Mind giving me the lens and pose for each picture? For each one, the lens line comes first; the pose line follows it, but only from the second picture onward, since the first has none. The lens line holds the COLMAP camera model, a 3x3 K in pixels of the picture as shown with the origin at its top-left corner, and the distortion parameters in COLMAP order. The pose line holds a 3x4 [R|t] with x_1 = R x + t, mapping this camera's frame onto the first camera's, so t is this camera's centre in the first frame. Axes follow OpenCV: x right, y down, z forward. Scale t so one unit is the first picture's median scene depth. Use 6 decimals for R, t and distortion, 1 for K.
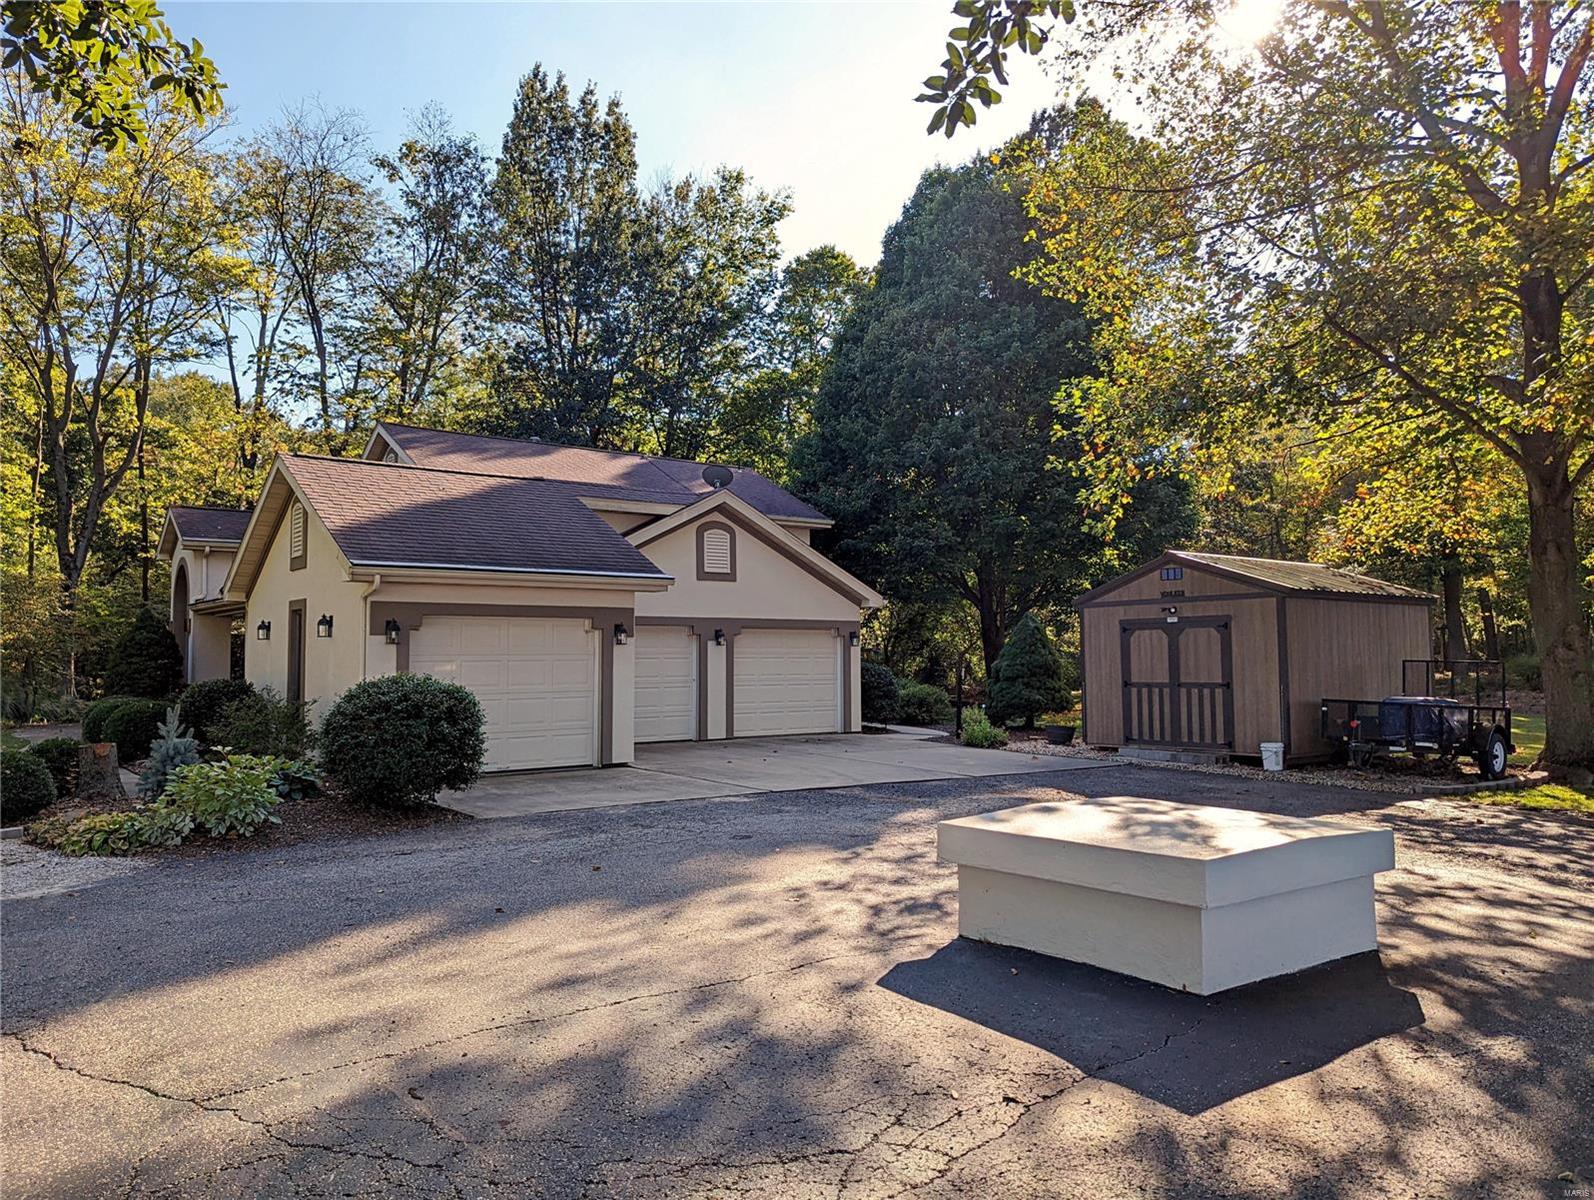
lens RADIAL K [[1123.4, 0, 795.7], [0, 1123.4, 603.3], [0, 0, 1]] dist [0.039583, -0.000810]
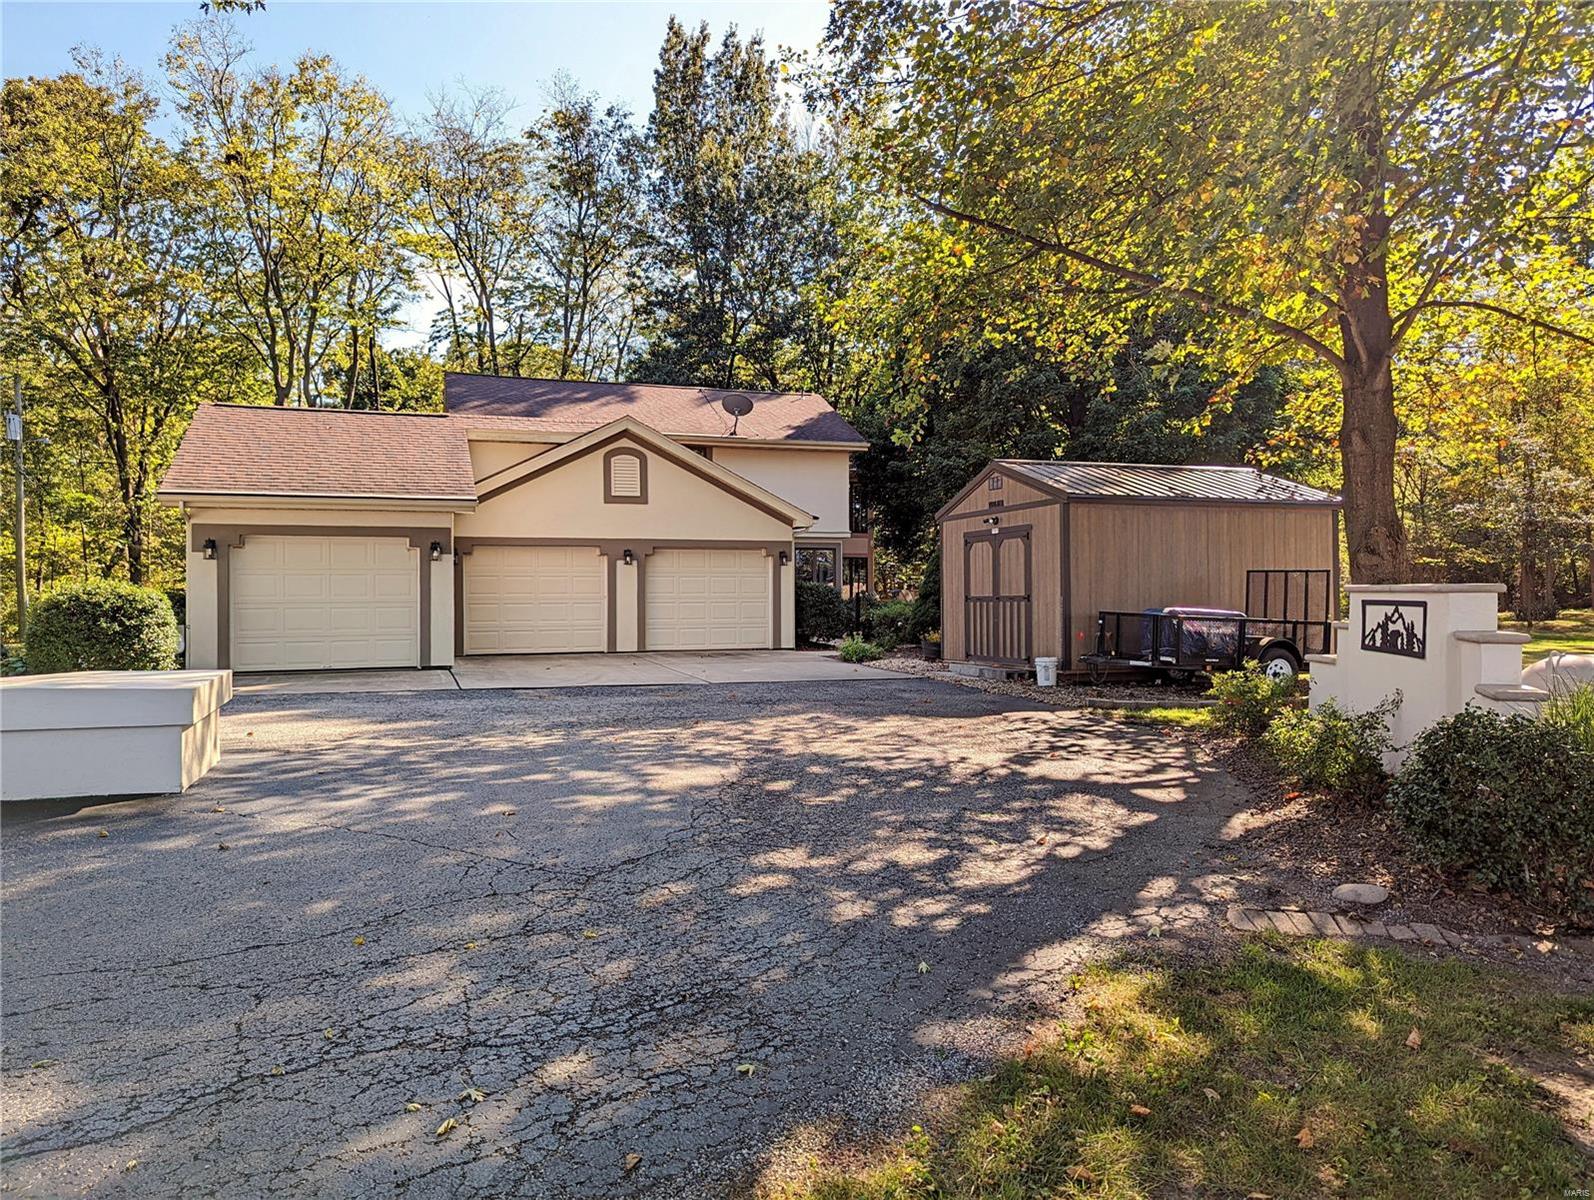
lens RADIAL K [[1123.4, 0, 794.5], [0, 1123.4, 598.7], [0, 0, 1]] dist [0.039583, -0.000810]
pose [[0.948608, -0.000346, -0.316454, 0.418192], [0.017227, 0.998573, 0.050550, 0.018639], [0.315985, -0.053403, 0.947260, 0.035501]]
